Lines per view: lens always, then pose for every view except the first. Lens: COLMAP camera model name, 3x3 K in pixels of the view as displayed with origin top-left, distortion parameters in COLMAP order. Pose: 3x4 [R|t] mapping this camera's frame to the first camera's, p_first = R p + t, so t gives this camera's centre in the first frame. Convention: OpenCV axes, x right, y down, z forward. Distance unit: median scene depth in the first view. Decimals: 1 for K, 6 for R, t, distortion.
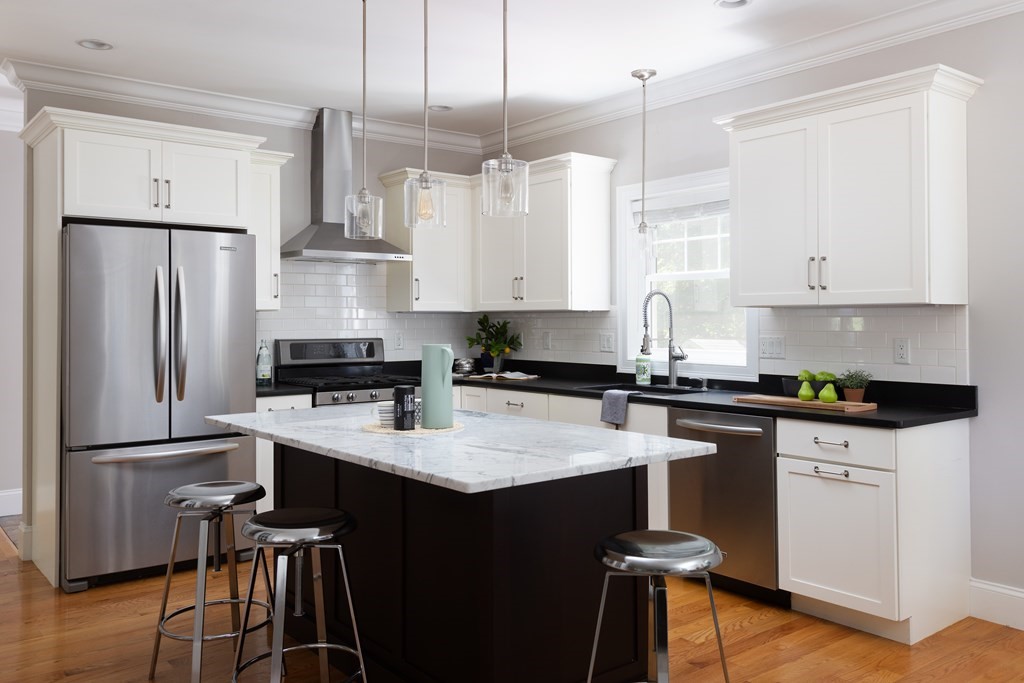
lens RADIAL K [[845.6, 0, 510.2], [0, 845.6, 311.3], [0, 0, 1]] dist [0.009137, 0.005055]
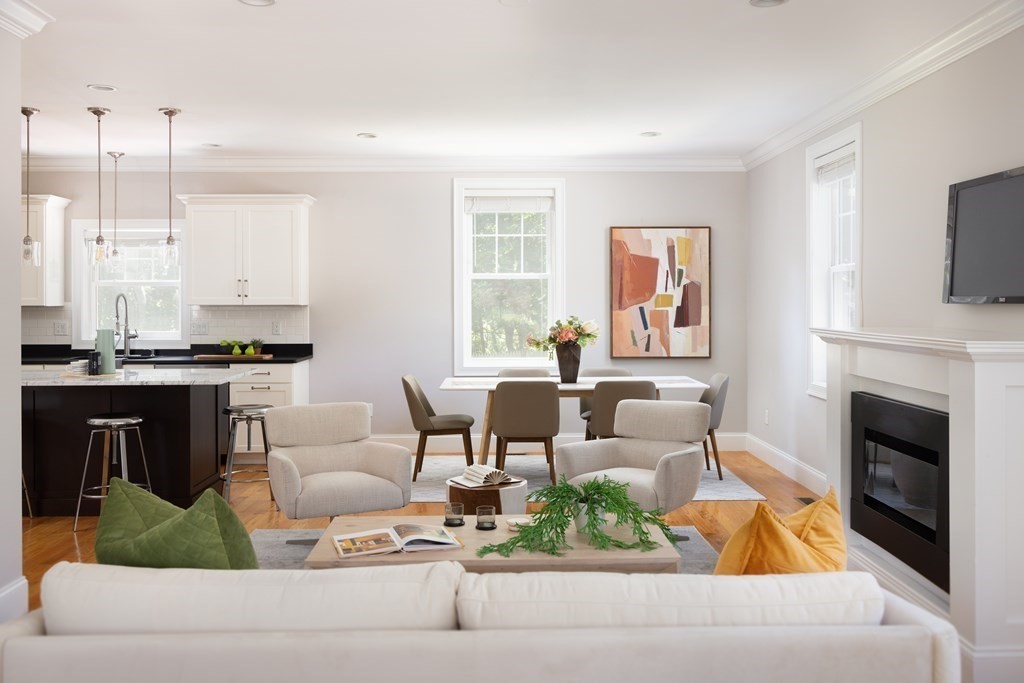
lens RADIAL K [[1013.0, 0, 513.2], [0, 1013.0, 308.2], [0, 0, 1]] dist [-0.015068, -0.007383]
pose [[0.611460, -0.008094, 0.791234, -0.936328], [-0.006334, 0.999866, 0.015123, -0.033669], [-0.791250, -0.014259, 0.611326, -0.767083]]
